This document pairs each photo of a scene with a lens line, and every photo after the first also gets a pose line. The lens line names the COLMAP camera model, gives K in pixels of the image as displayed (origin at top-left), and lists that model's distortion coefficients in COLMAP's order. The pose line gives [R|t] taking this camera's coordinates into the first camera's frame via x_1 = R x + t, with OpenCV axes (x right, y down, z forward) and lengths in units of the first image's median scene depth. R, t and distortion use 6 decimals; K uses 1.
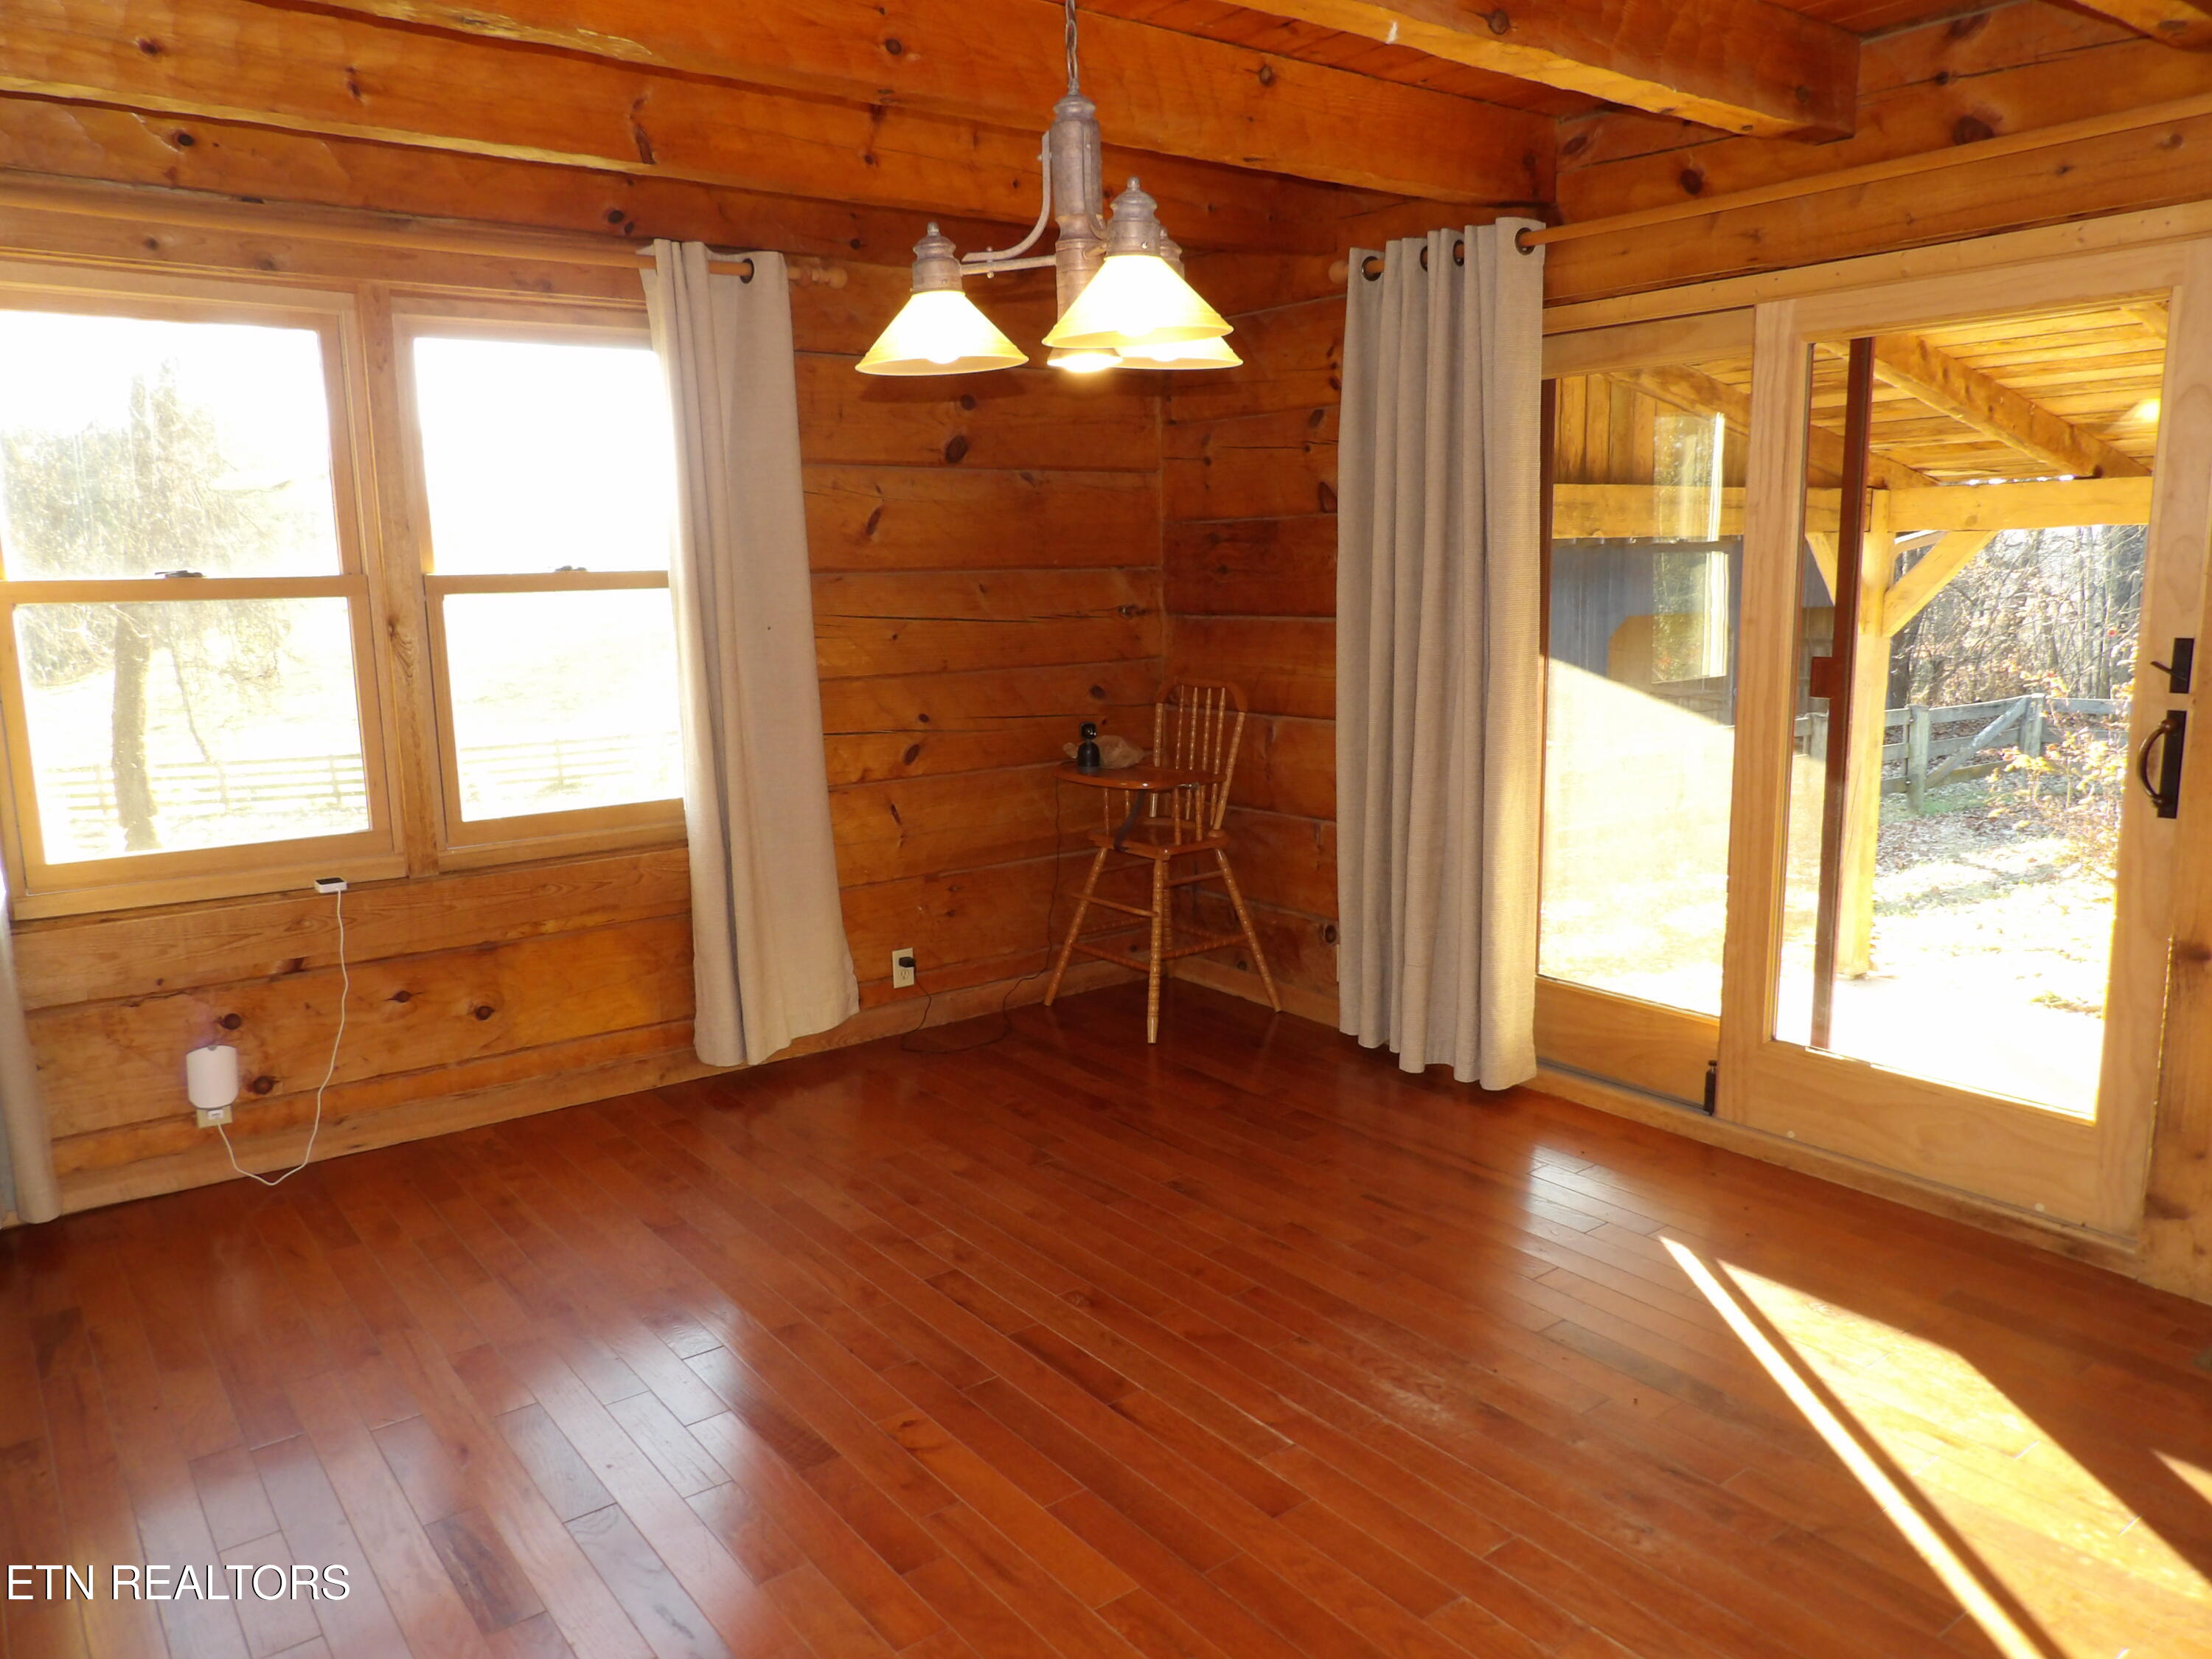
lens RADIAL K [[1590.5, 0, 1100.5], [0, 1590.5, 834.5], [0, 0, 1]] dist [-0.031346, 0.042860]
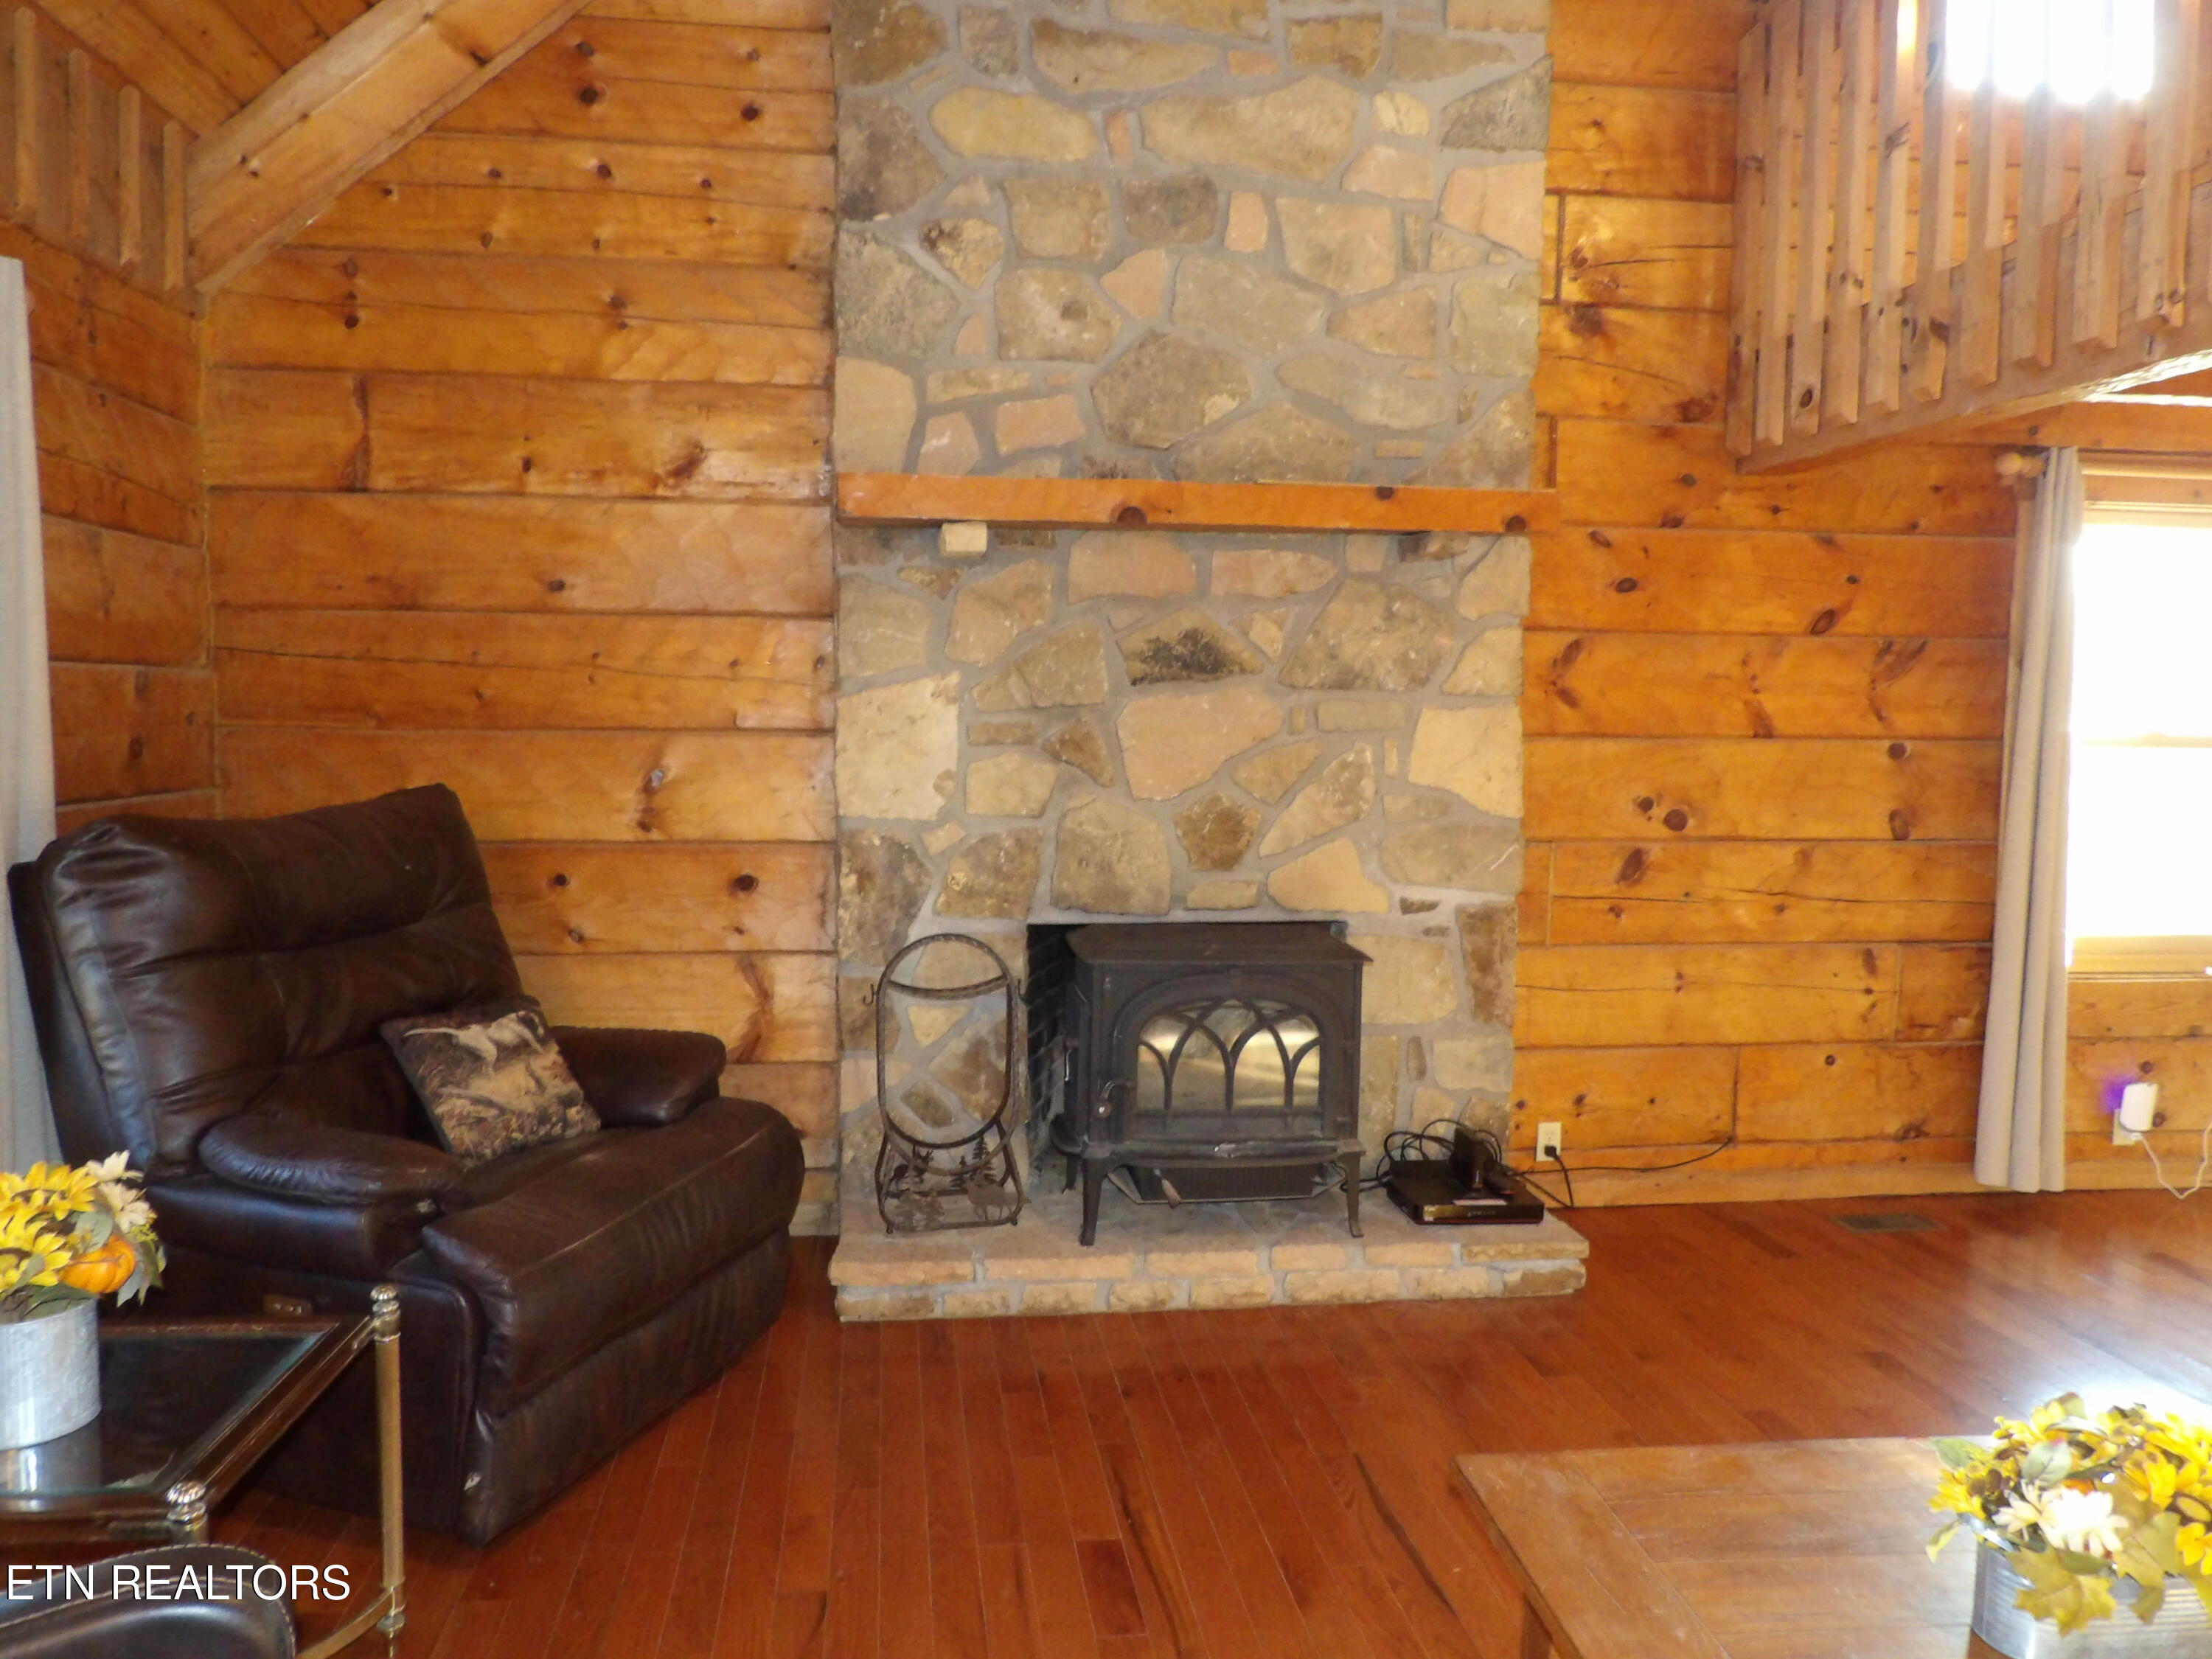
lens RADIAL K [[1590.5, 0, 1097.7], [0, 1590.5, 836.5], [0, 0, 1]] dist [-0.031346, 0.042860]
pose [[0.869298, 0.068317, -0.489544, -0.617606], [-0.112492, 0.991757, -0.061353, 0.097808], [0.481317, 0.108404, 0.869818, -0.529581]]
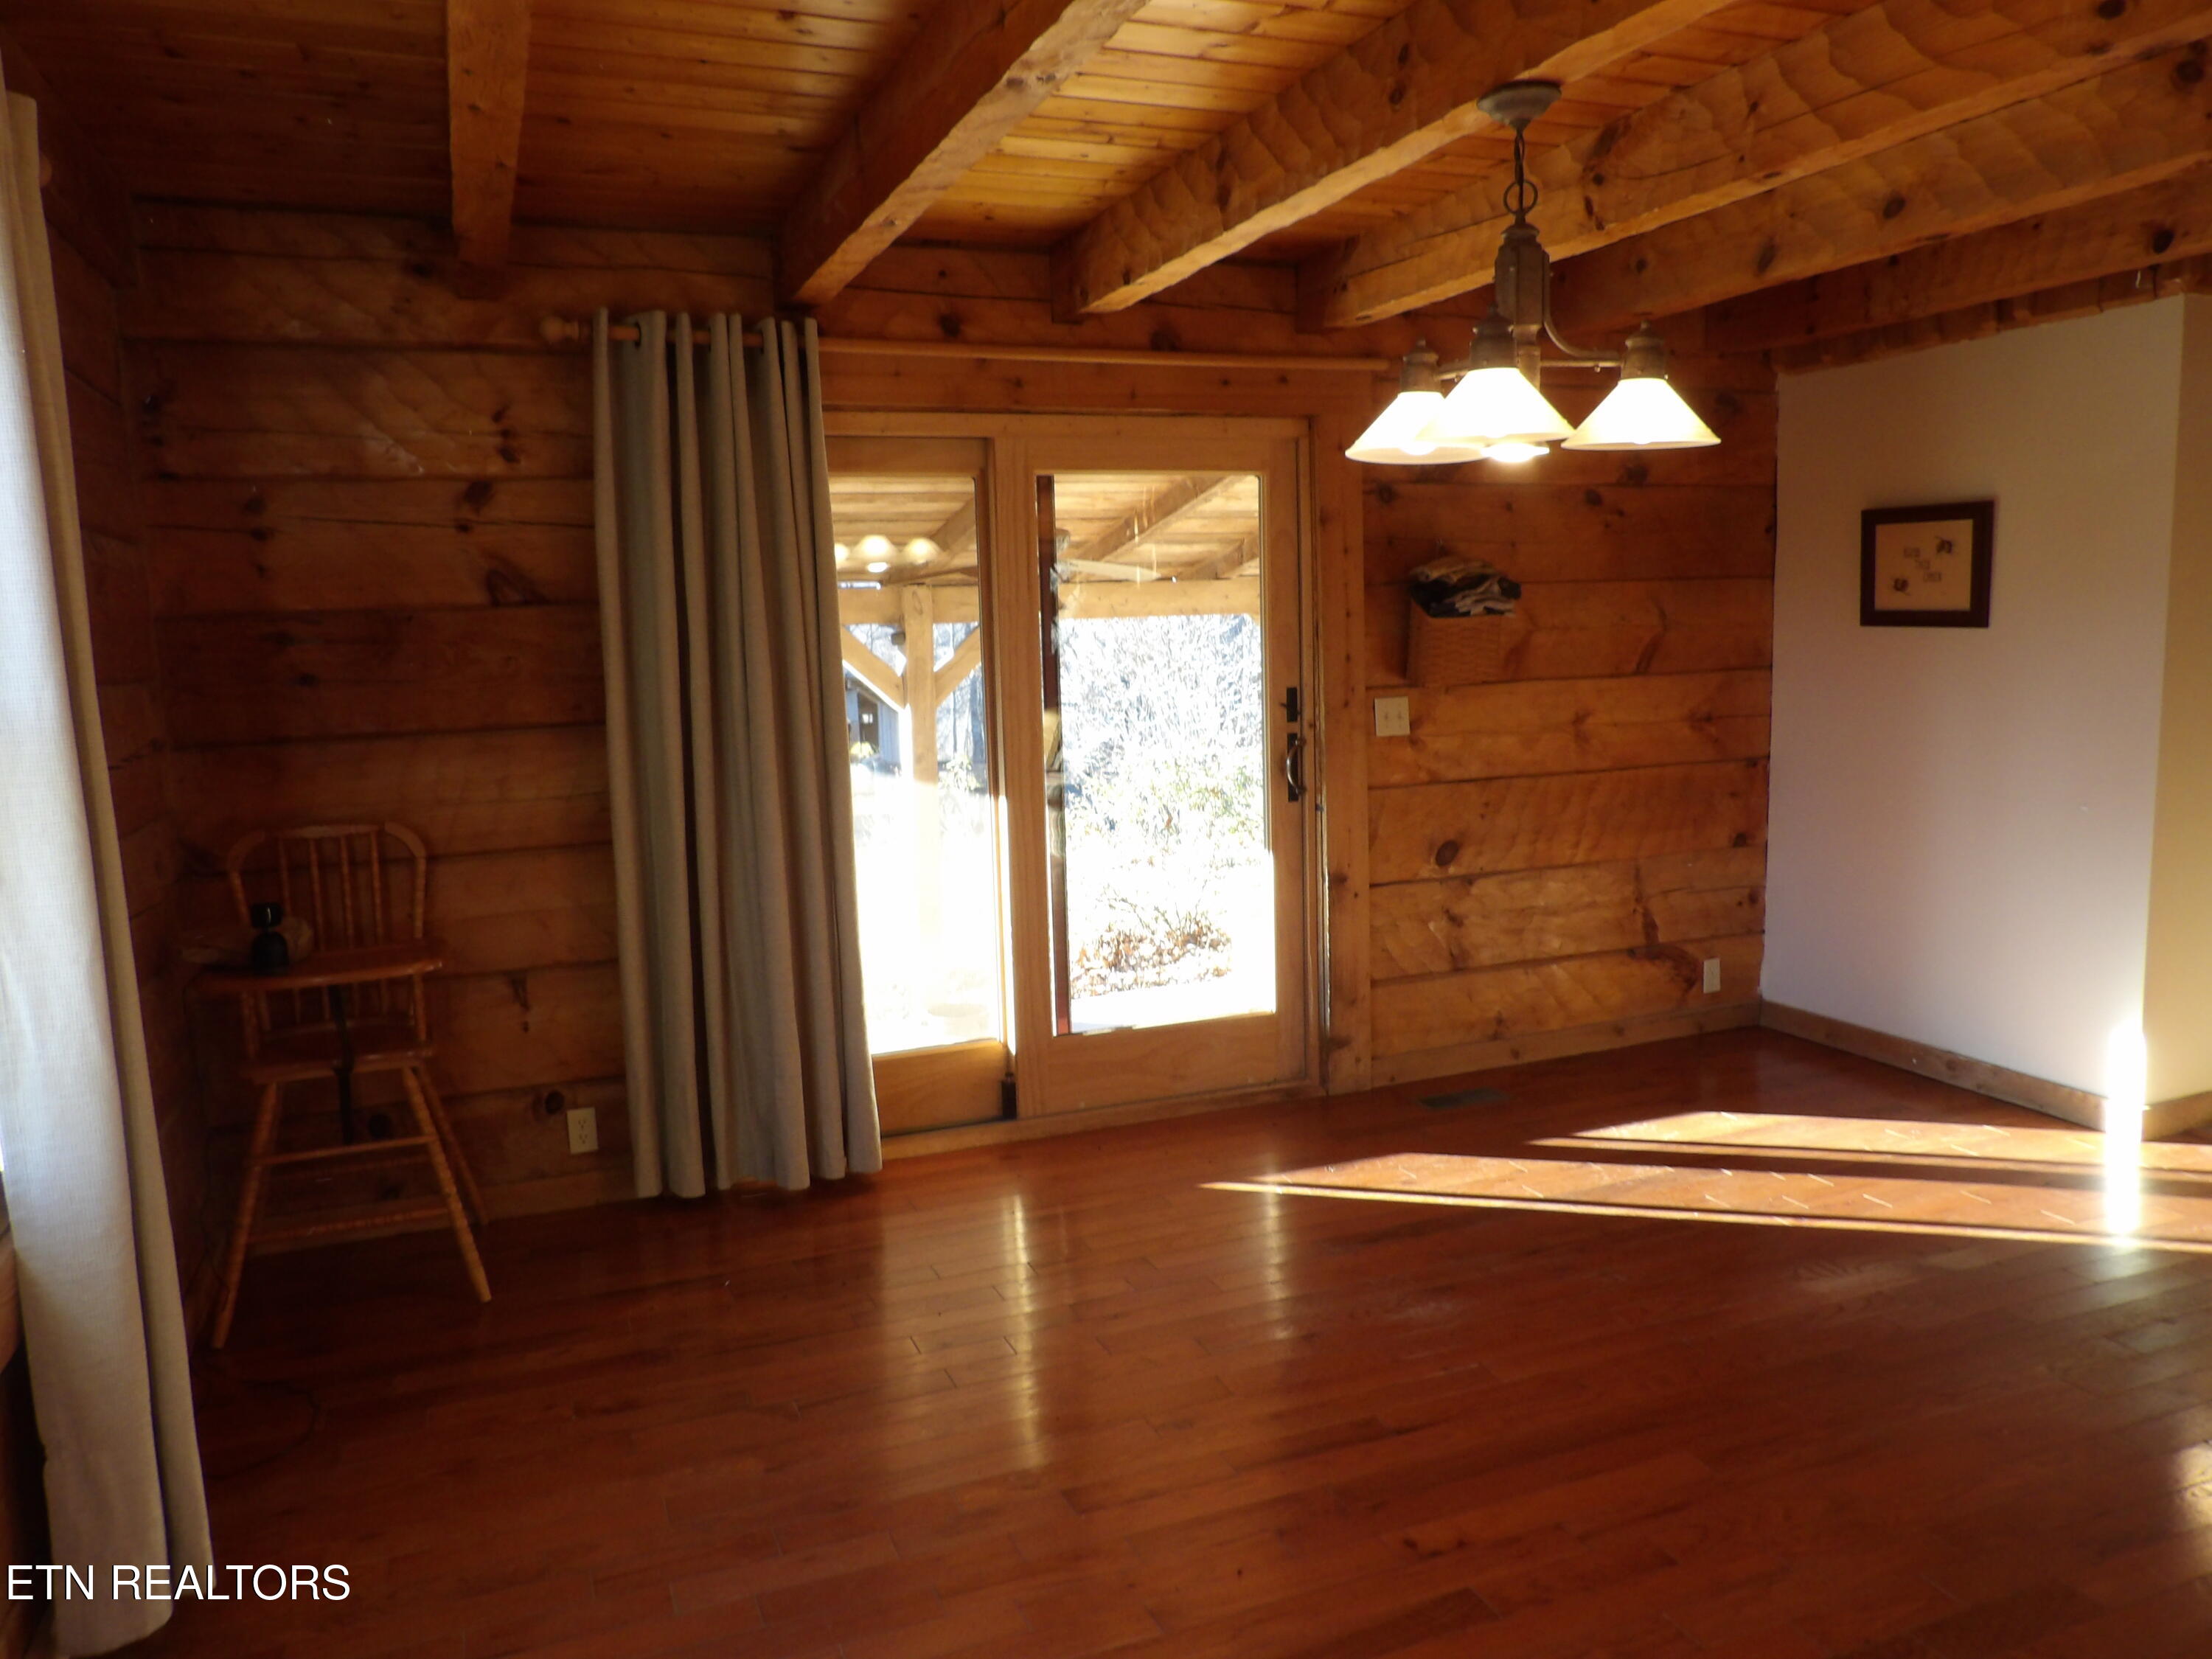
lens RADIAL K [[1590.5, 0, 1098.6], [0, 1590.5, 827.1], [0, 0, 1]] dist [-0.031346, 0.042860]
pose [[0.267743, -0.108554, 0.957356, -0.666043], [0.195738, 0.979040, 0.056271, -0.083434], [-0.943398, 0.172325, 0.283379, 0.551396]]
